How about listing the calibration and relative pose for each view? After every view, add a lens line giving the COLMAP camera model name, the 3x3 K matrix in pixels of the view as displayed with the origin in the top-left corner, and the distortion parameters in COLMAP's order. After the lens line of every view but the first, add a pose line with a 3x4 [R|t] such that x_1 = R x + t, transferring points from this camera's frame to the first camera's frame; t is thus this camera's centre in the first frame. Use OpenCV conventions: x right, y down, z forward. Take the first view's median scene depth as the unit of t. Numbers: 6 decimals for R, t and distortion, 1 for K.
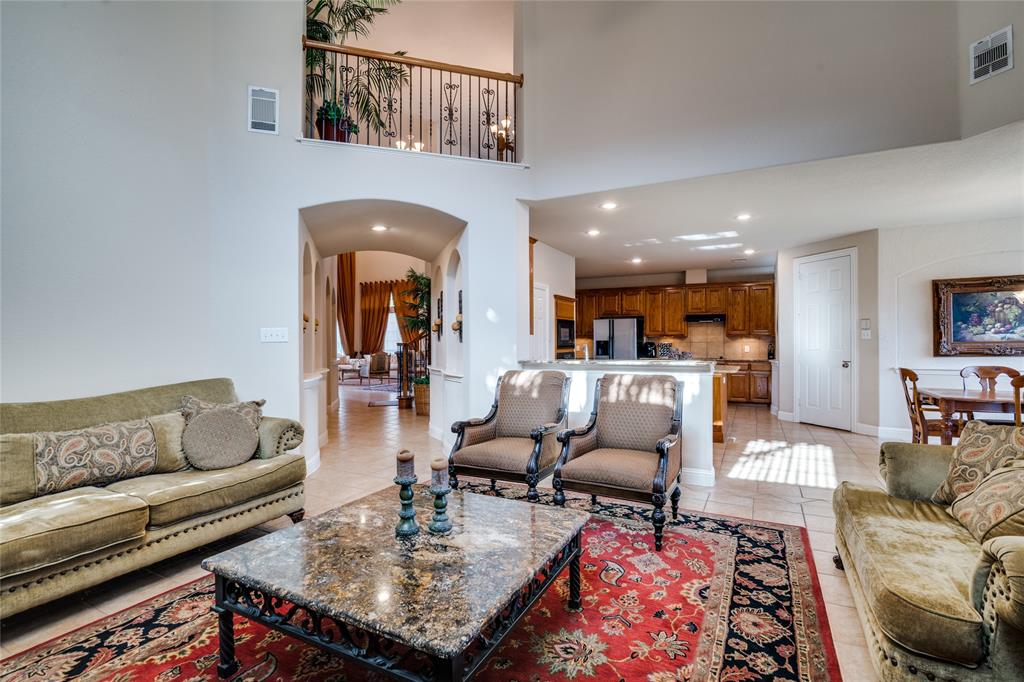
lens RADIAL K [[473.3, 0, 510.5], [0, 473.3, 339.2], [0, 0, 1]] dist [-0.024285, 0.001399]
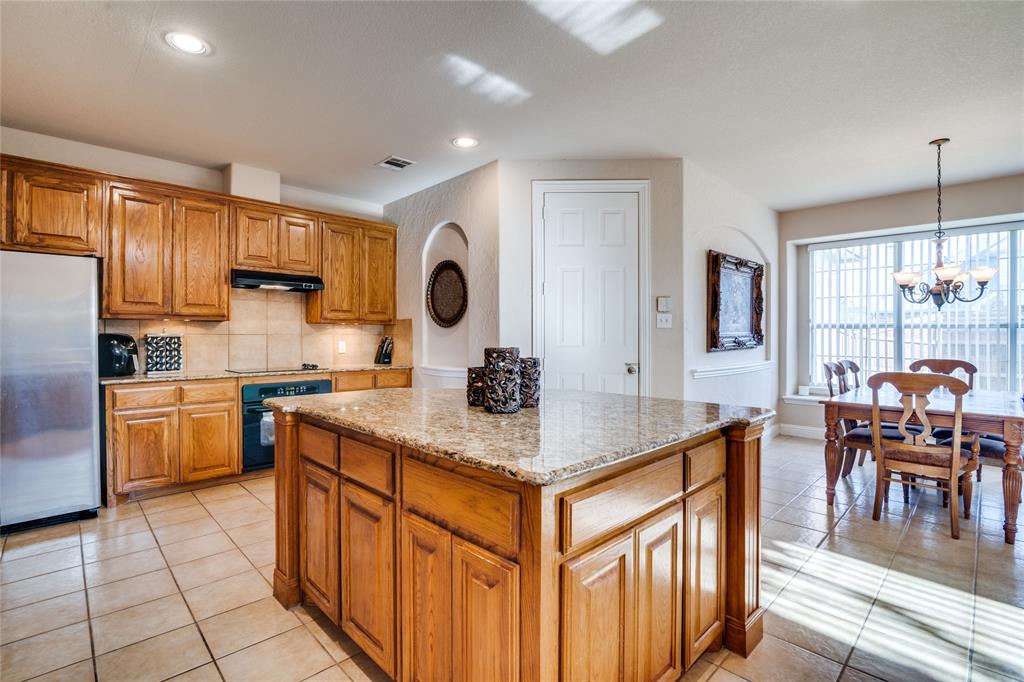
lens RADIAL K [[473.3, 0, 511.6], [0, 473.3, 340.9], [0, 0, 1]] dist [-0.024285, 0.001399]
pose [[0.307742, -0.005787, 0.951452, 0.053661], [-0.003016, 0.999971, 0.007058, 0.008908], [-0.951465, -0.005041, 0.307715, 0.643310]]
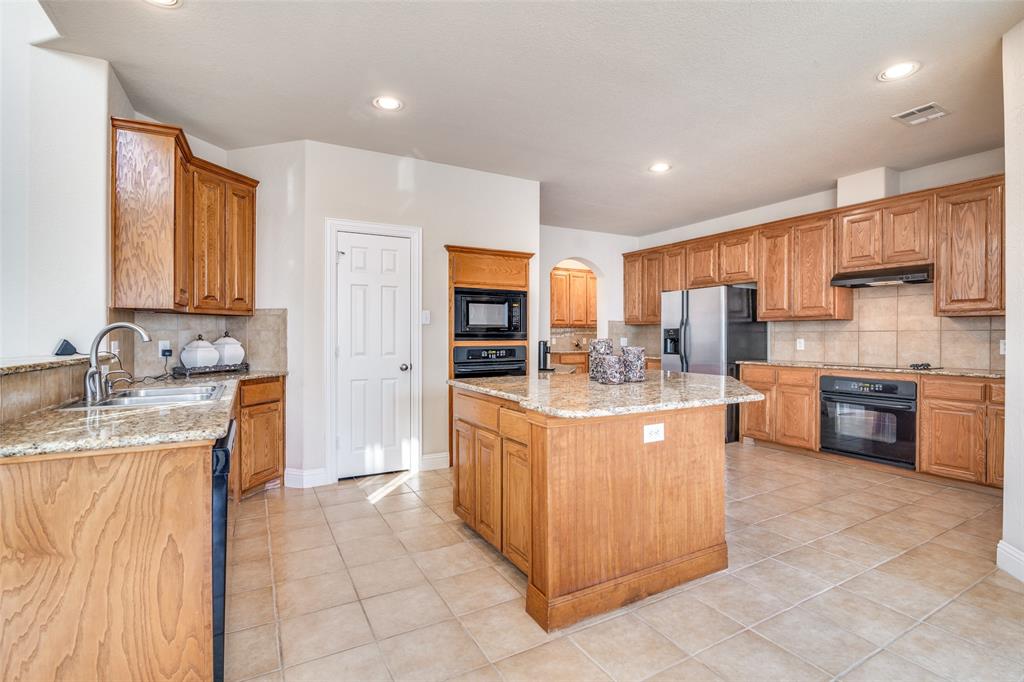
lens RADIAL K [[473.3, 0, 511.1], [0, 473.3, 338.1], [0, 0, 1]] dist [-0.024285, 0.001399]
pose [[0.830972, 0.005860, -0.556283, 0.365601], [-0.002484, 0.999974, 0.006824, 0.011339], [0.556308, -0.004288, 0.830965, 0.434209]]
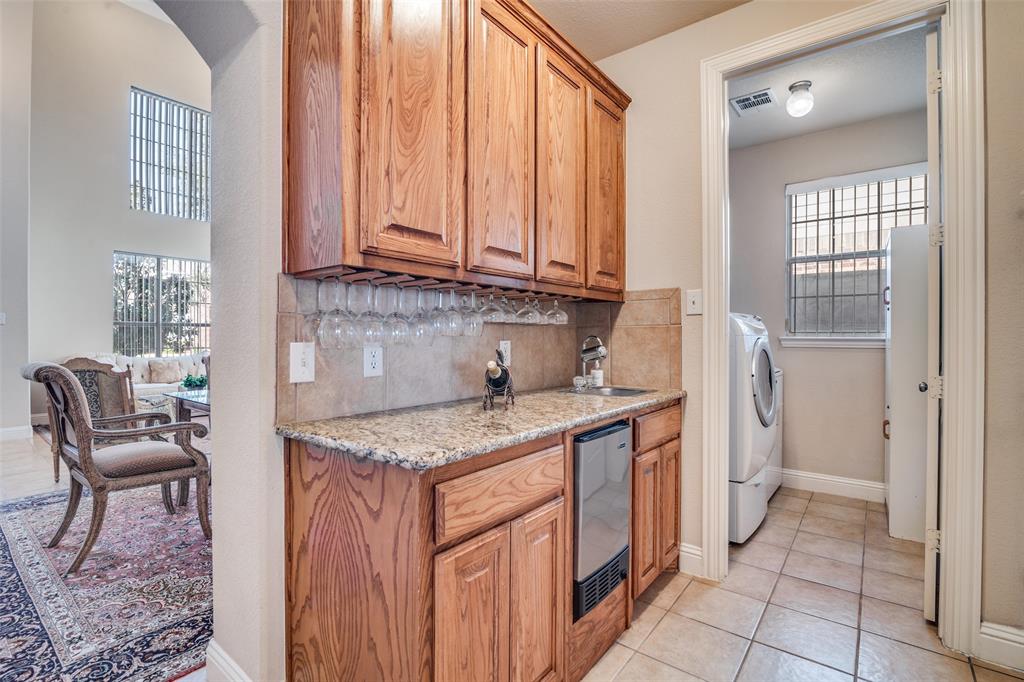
lens RADIAL K [[473.3, 0, 516.1], [0, 473.3, 337.0], [0, 0, 1]] dist [-0.024285, 0.001399]
pose [[0.987128, 0.012867, -0.159414, -0.002524], [-0.011317, 0.999879, 0.010630, 0.012722], [0.159532, -0.008689, 0.987155, 1.093151]]
